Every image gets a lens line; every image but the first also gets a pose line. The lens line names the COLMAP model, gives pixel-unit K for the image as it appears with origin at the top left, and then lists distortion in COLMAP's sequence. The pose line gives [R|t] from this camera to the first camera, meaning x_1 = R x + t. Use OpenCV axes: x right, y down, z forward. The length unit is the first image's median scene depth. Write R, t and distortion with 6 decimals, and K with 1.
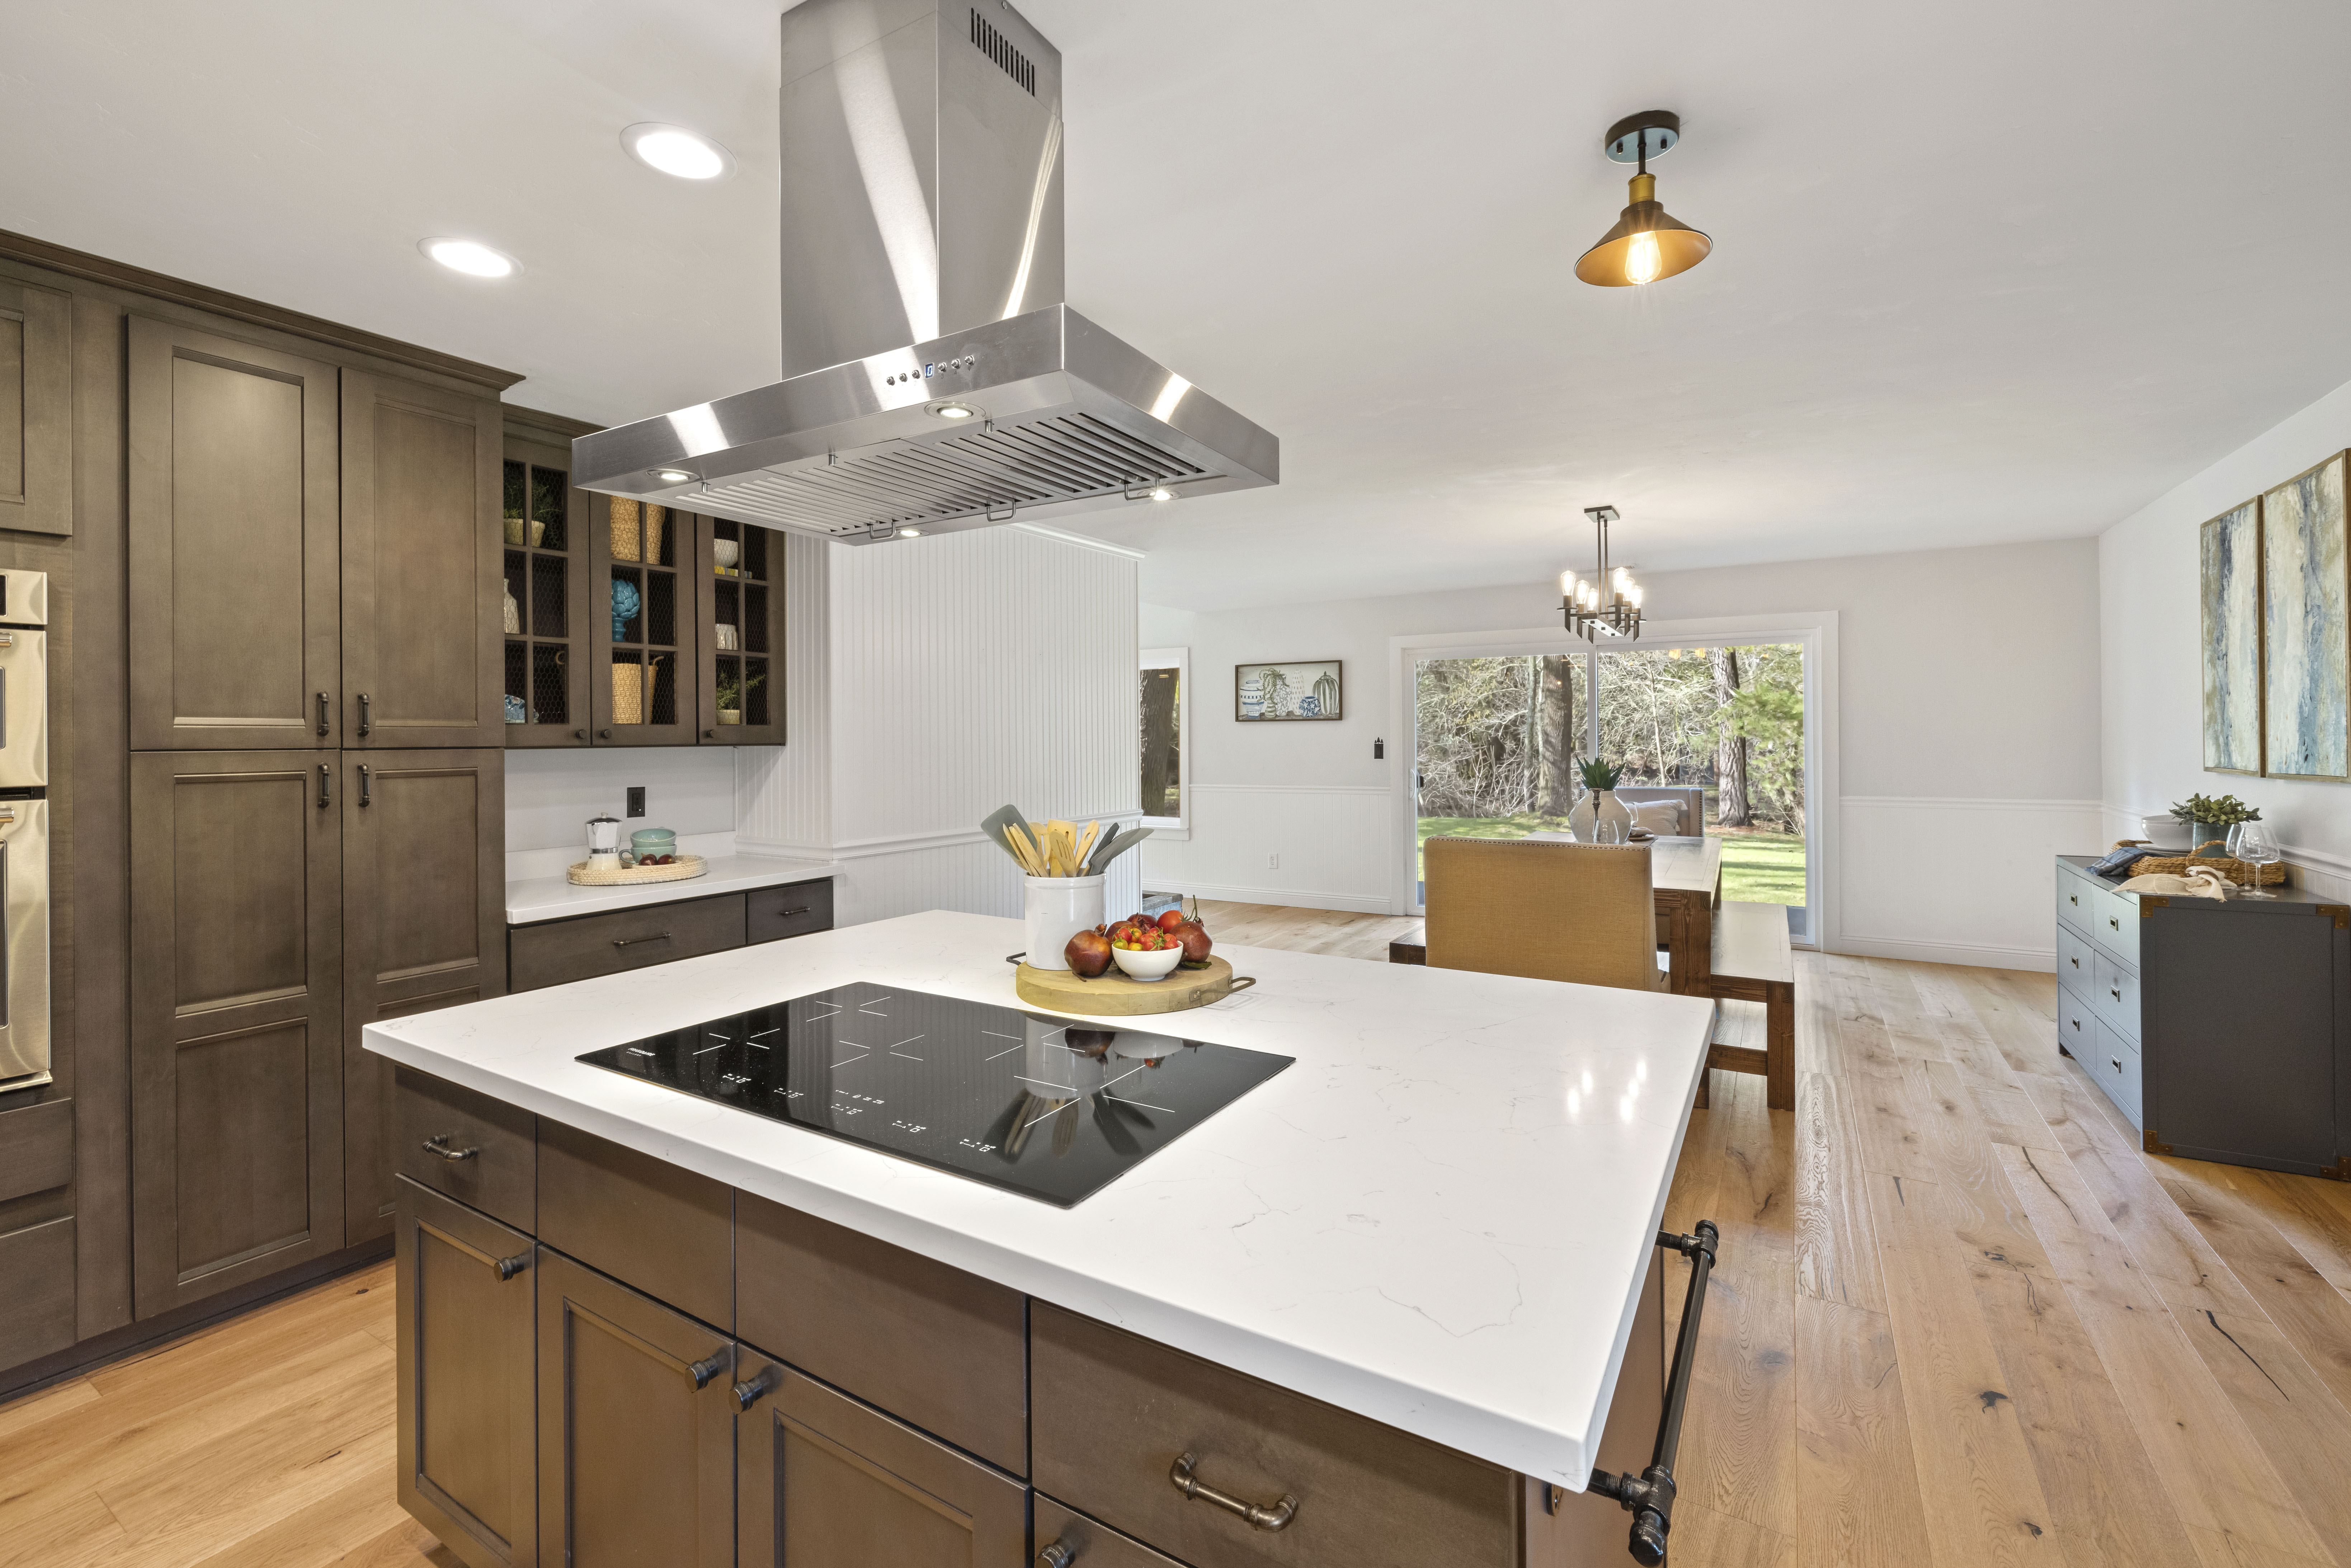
lens RADIAL K [[1016.3, 0, 1192.7], [0, 1016.3, 746.1], [0, 0, 1]] dist [-0.002269, -0.000490]
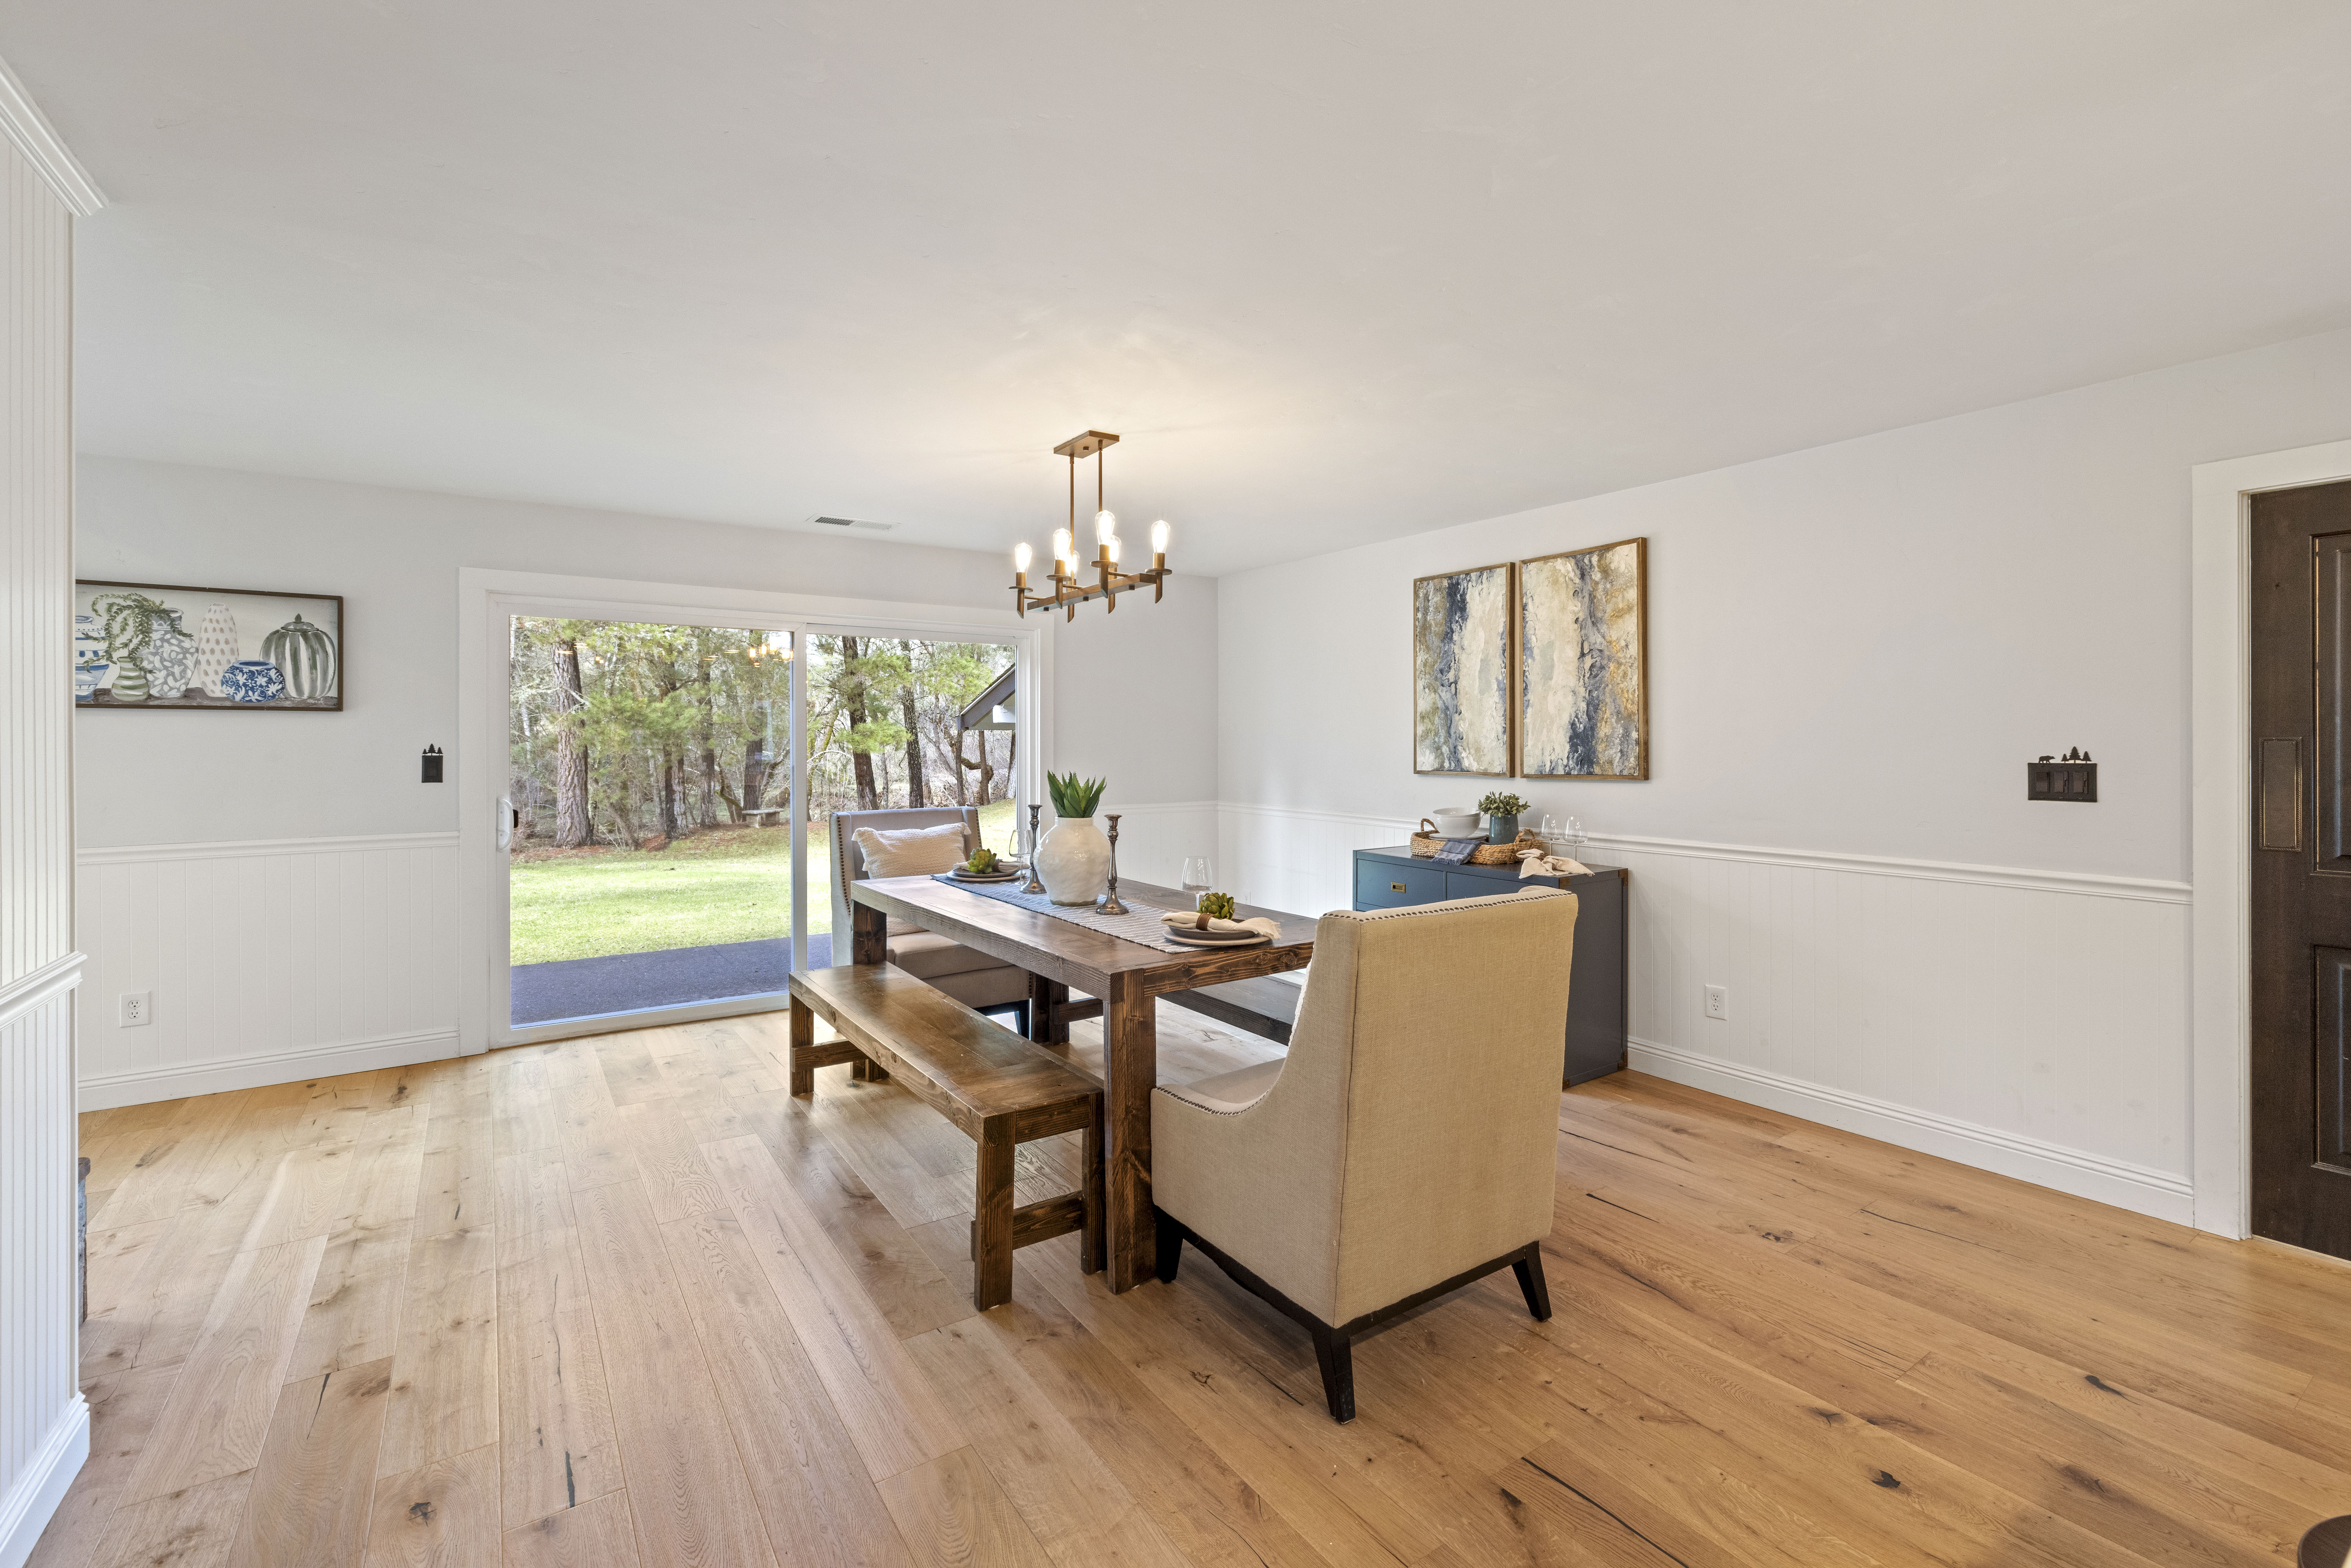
lens RADIAL K [[1016.3, 0, 1192.7], [0, 1016.3, 746.1], [0, 0, 1]] dist [-0.002269, -0.000490]
pose [[0.418378, 0.004722, 0.908261, -0.279784], [0.005919, 0.999951, -0.007925, -0.001303], [-0.908254, 0.008692, 0.418330, 0.732558]]
